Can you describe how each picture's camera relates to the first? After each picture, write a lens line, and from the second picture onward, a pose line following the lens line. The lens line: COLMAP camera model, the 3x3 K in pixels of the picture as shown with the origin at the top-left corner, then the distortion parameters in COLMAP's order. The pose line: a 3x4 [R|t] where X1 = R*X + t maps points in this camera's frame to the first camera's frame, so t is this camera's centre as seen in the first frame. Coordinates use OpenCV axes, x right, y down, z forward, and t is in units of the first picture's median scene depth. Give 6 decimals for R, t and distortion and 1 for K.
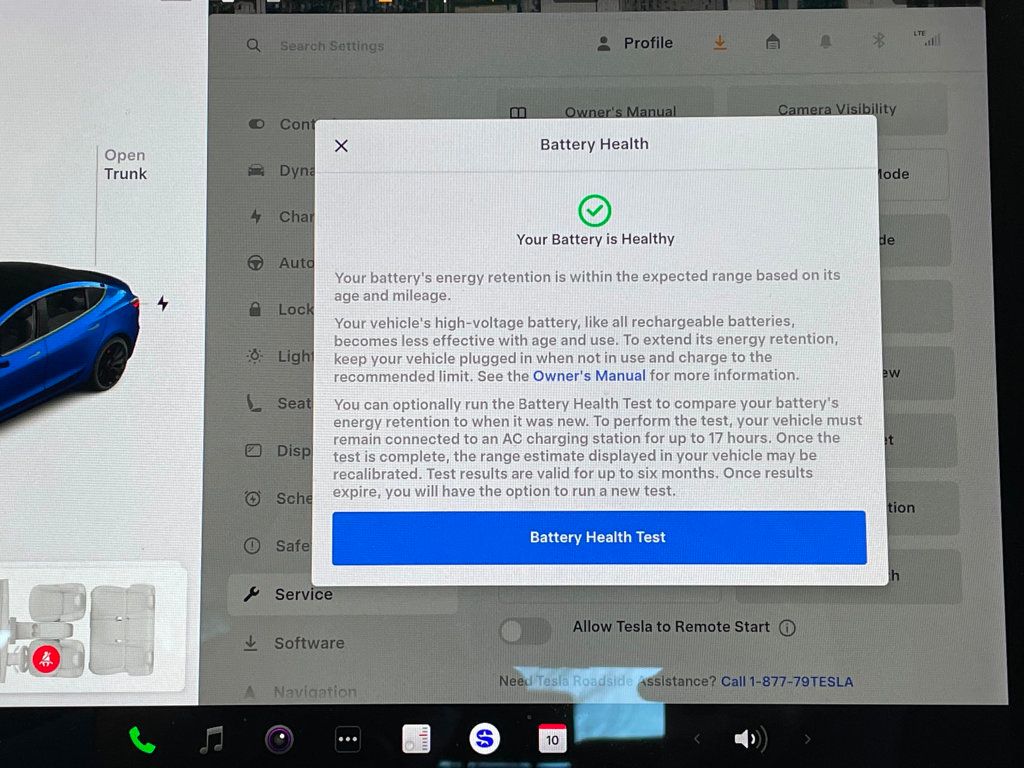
lens RADIAL K [[1592.0, 0, 520.8], [0, 1592.0, 376.1], [0, 0, 1]] dist [0.057954, 0.000000]
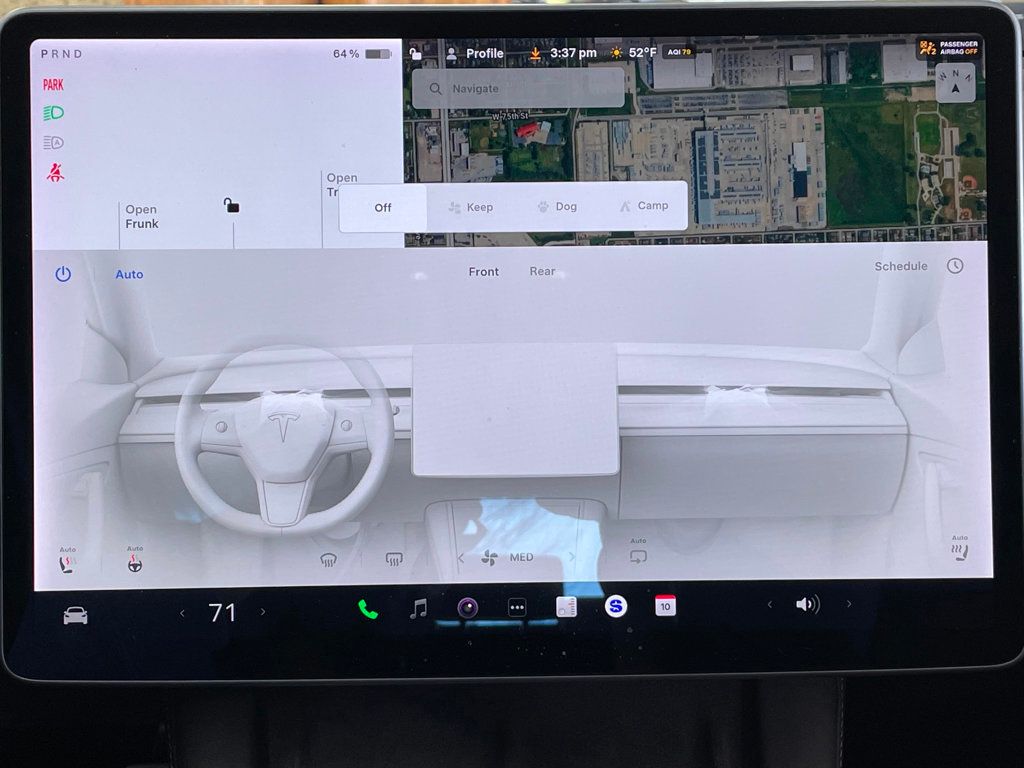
lens RADIAL K [[1592.0, 0, 516.0], [0, 1592.0, 388.2], [0, 0, 1]] dist [0.057954, 0.000000]
pose [[0.999587, -0.008093, 0.027575, -0.145256], [0.005836, 0.996702, 0.080943, -0.072357], [-0.028139, -0.080748, 0.996337, -0.353223]]
